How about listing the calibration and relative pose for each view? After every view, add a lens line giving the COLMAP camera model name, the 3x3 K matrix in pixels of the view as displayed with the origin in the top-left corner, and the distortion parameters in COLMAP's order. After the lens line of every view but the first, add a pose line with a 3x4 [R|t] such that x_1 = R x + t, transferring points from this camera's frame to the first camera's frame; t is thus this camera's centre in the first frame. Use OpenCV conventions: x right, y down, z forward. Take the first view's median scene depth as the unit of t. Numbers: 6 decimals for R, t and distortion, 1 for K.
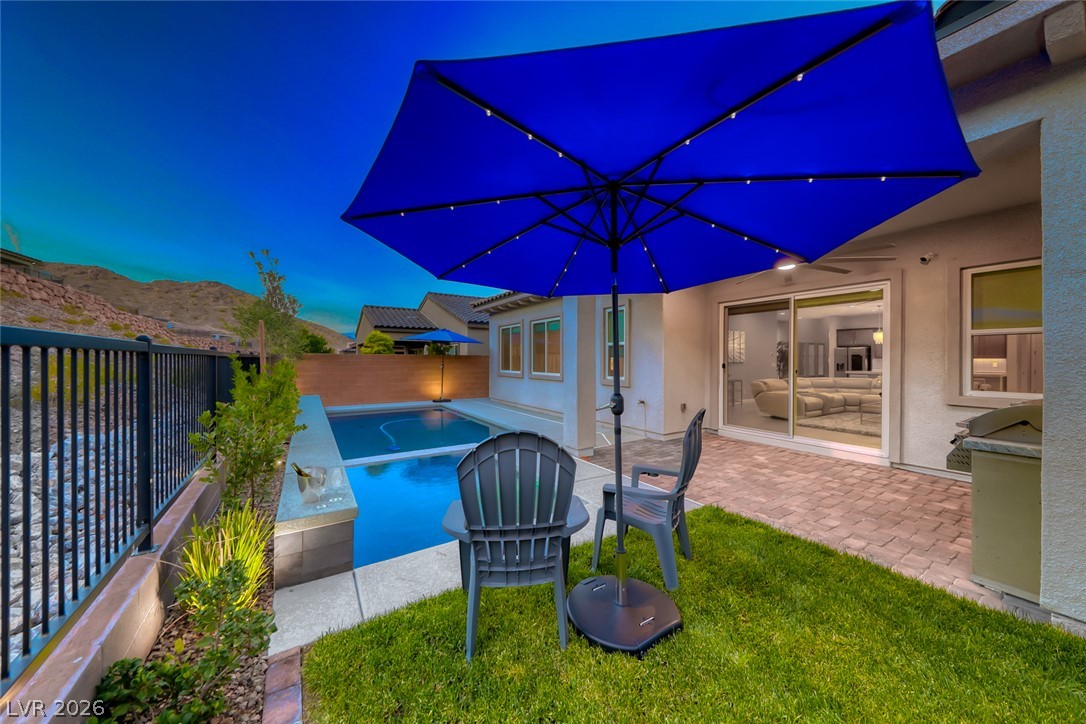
lens RADIAL K [[366.9, 0, 543.0], [0, 366.9, 362.0], [0, 0, 1]] dist [0.000586, -0.000075]
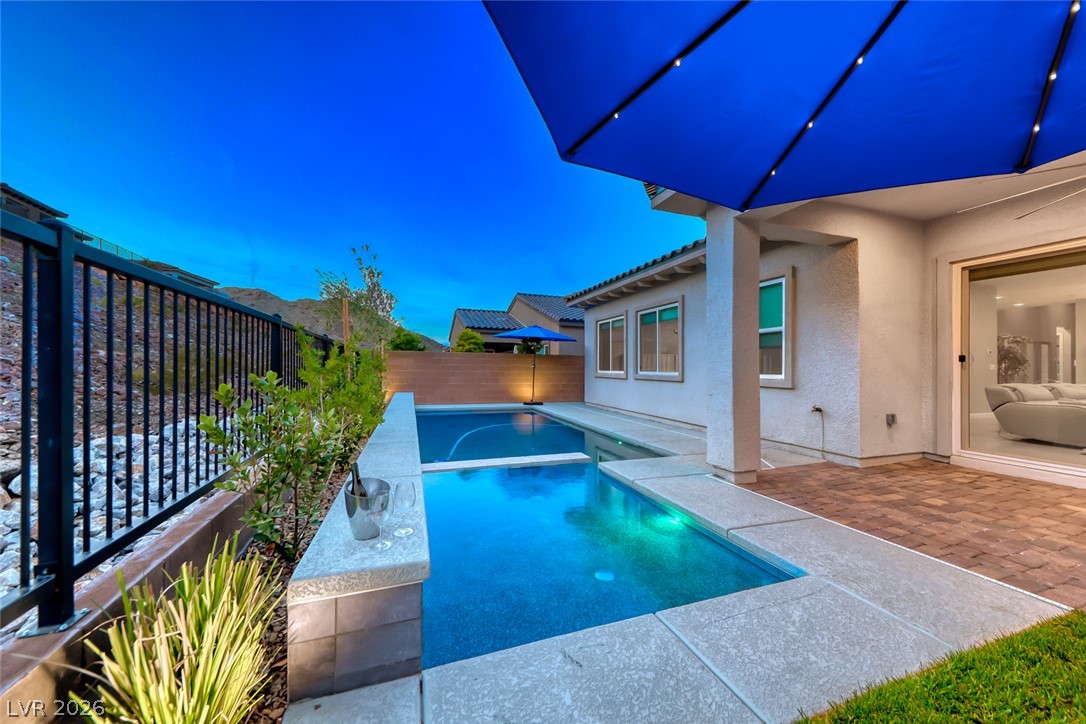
lens RADIAL K [[373.0, 0, 539.6], [0, 373.0, 368.4], [0, 0, 1]] dist [0.001021, -0.000098]
pose [[0.972370, 0.010570, -0.233206, -0.058015], [-0.011701, 0.999926, -0.003466, 0.028464], [0.233152, 0.006099, 0.972421, 0.131805]]
